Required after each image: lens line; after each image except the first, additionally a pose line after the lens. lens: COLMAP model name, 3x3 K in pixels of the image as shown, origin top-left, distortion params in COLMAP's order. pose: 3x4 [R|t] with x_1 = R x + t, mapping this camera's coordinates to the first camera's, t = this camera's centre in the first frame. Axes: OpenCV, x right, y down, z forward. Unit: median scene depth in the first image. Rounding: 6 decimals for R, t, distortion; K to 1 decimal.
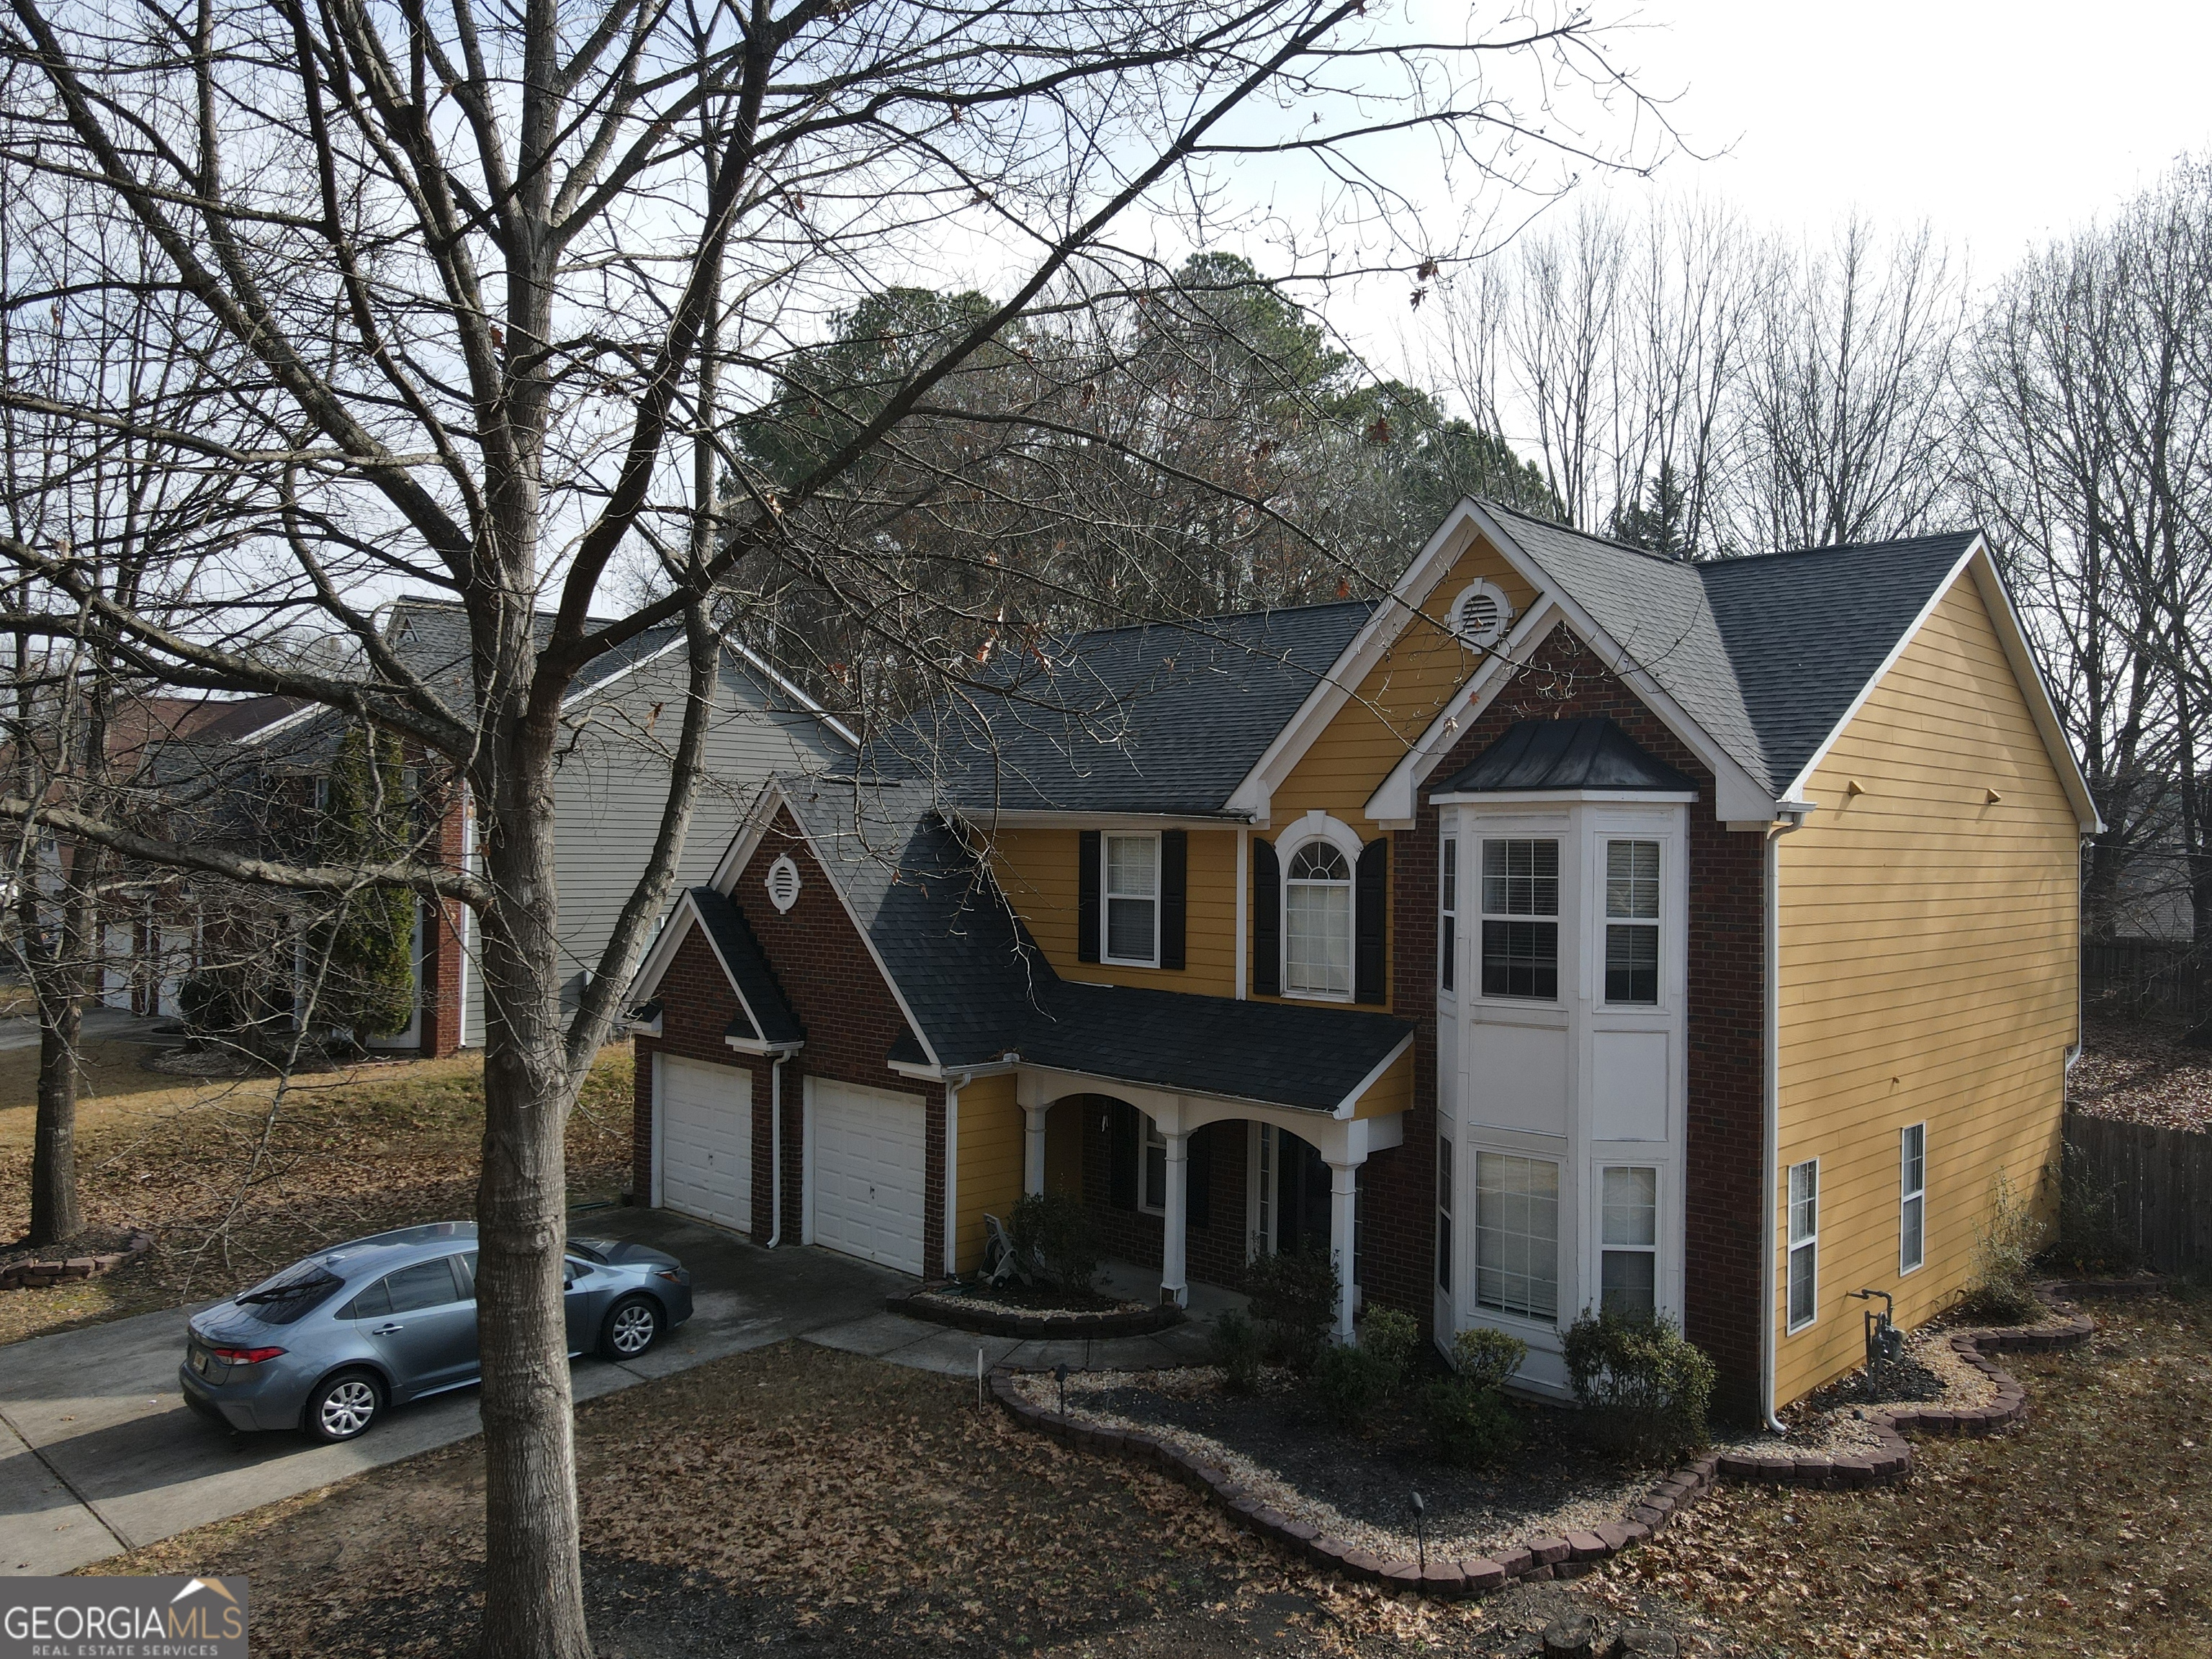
lens RADIAL K [[1595.8, 0, 1103.9], [0, 1595.8, 829.8], [0, 0, 1]] dist [0.002585, 0.016974]
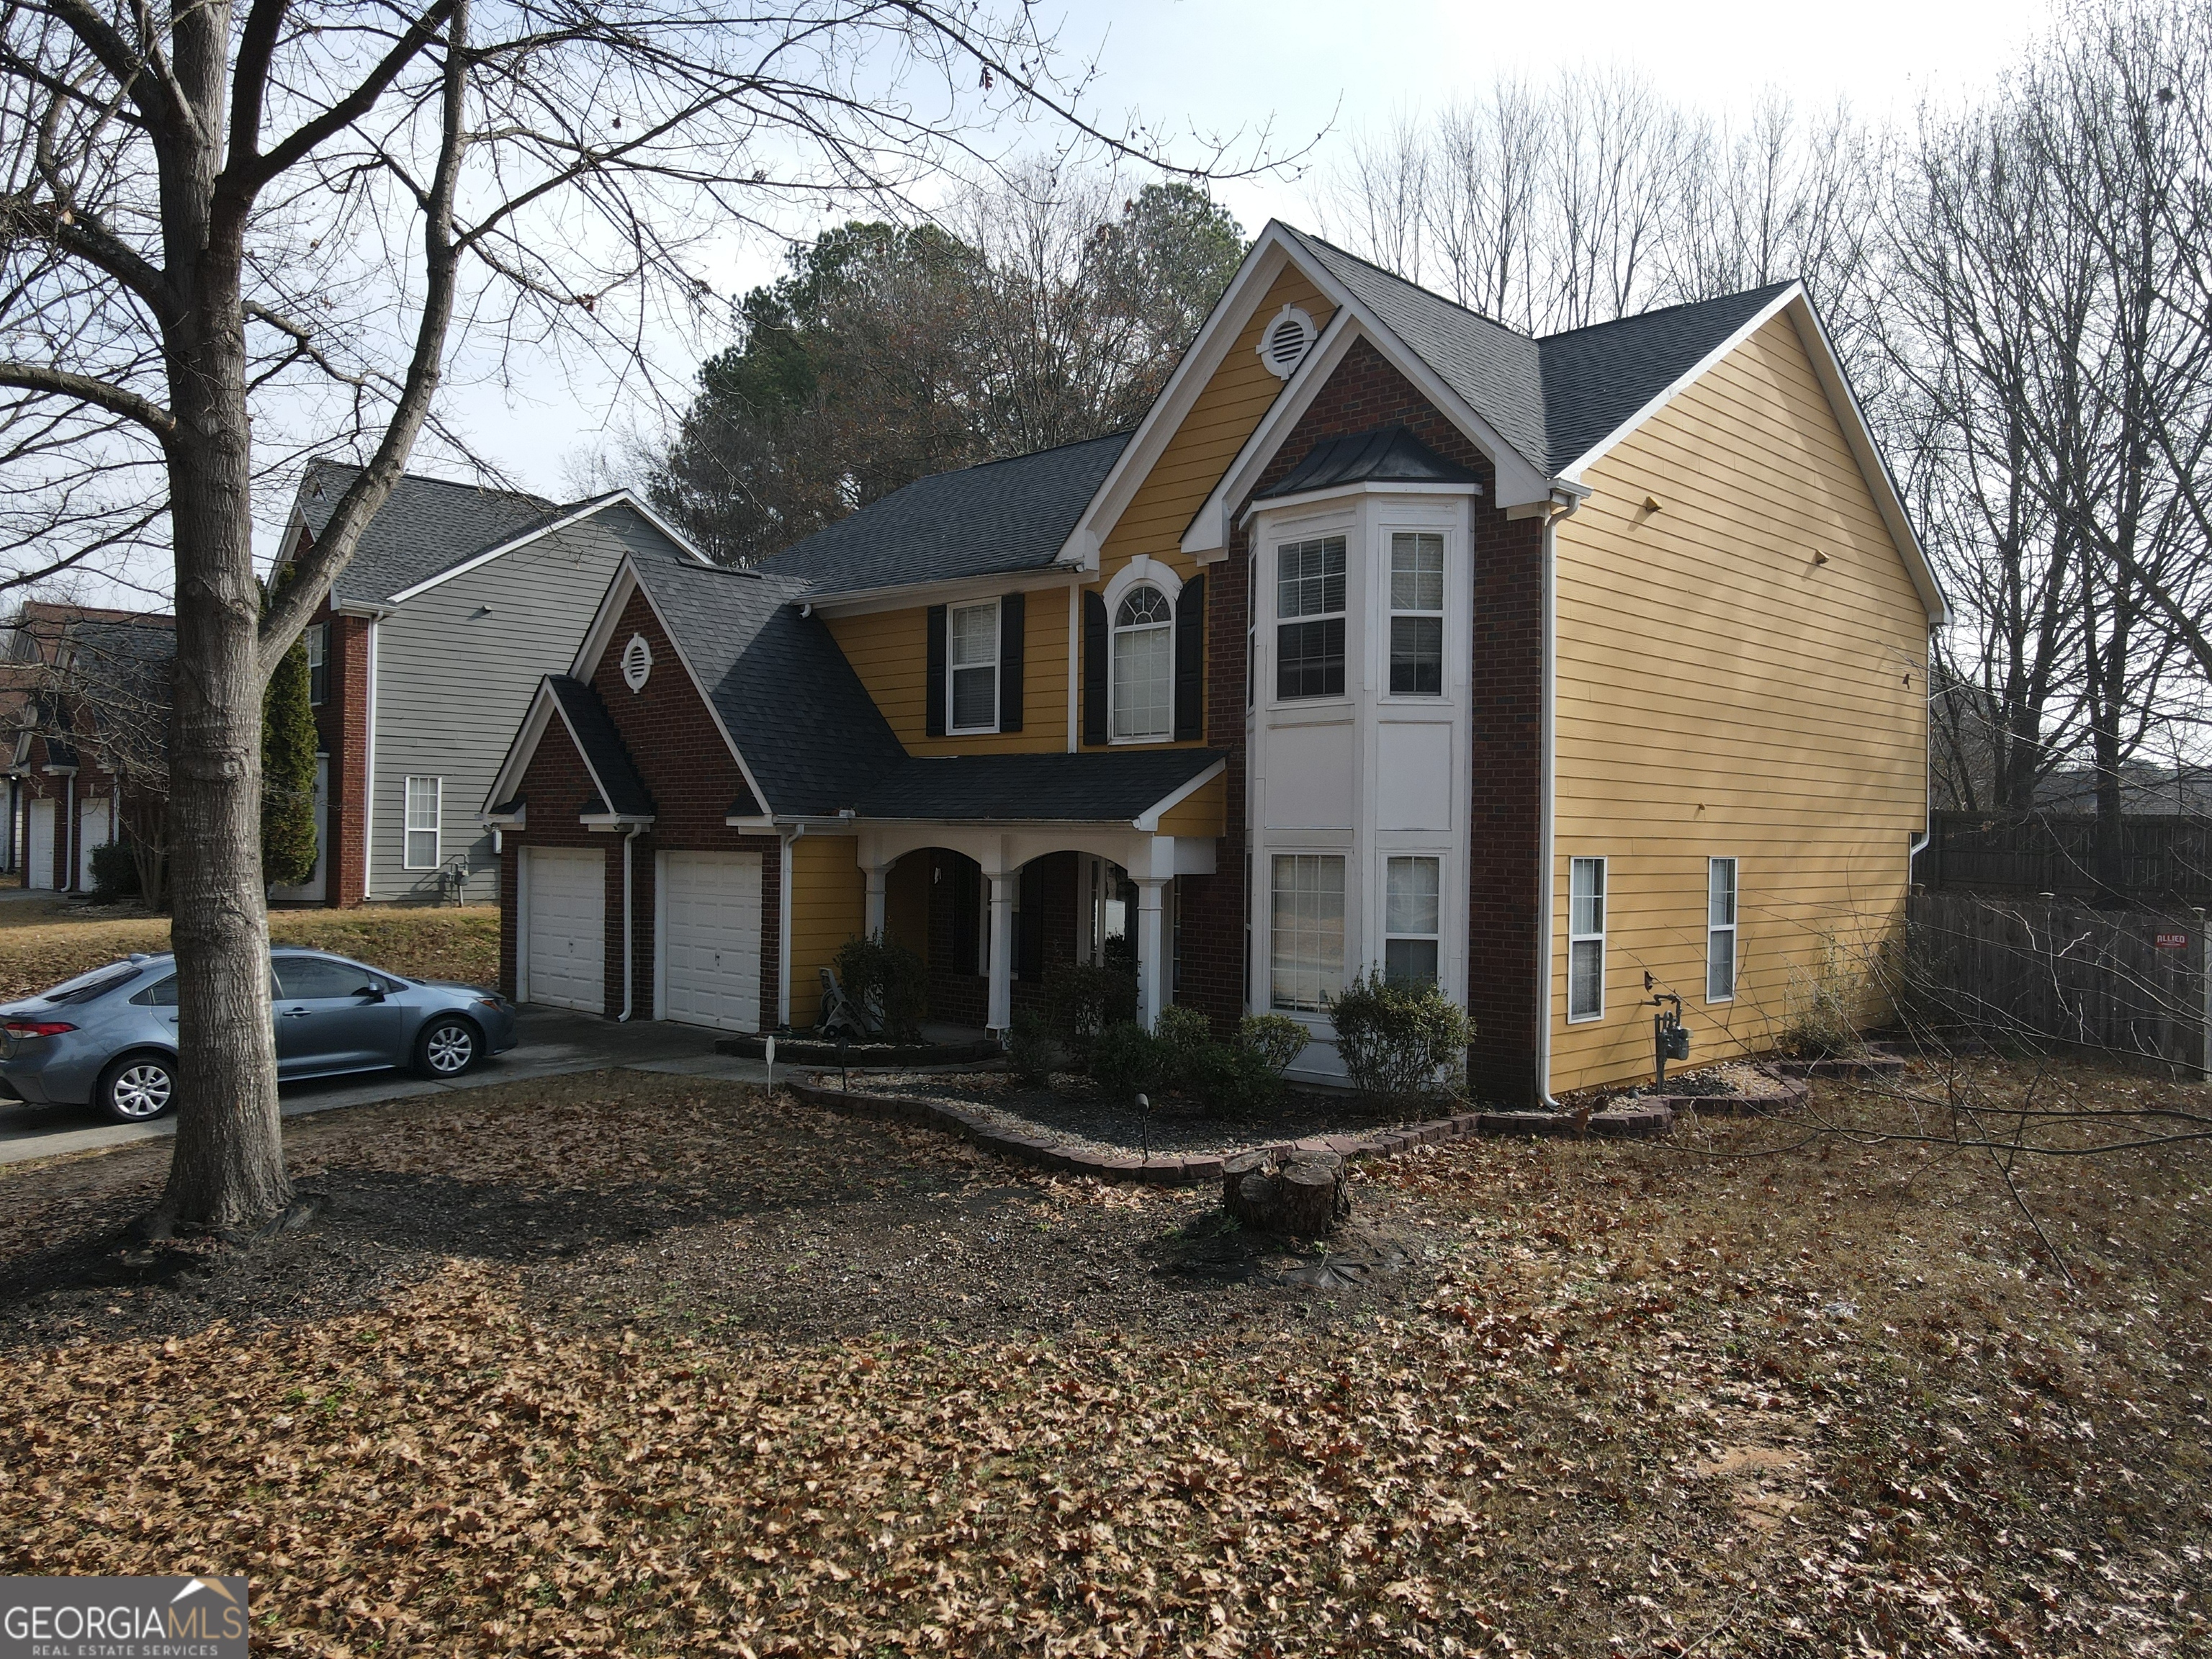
lens RADIAL K [[1595.8, 0, 1110.1], [0, 1595.8, 837.0], [0, 0, 1]] dist [0.002585, 0.016974]
pose [[0.999998, 0.001960, 0.000747, 0.114918], [-0.001962, 0.999994, 0.002908, 0.165133], [-0.000741, -0.002910, 0.999995, -0.008864]]
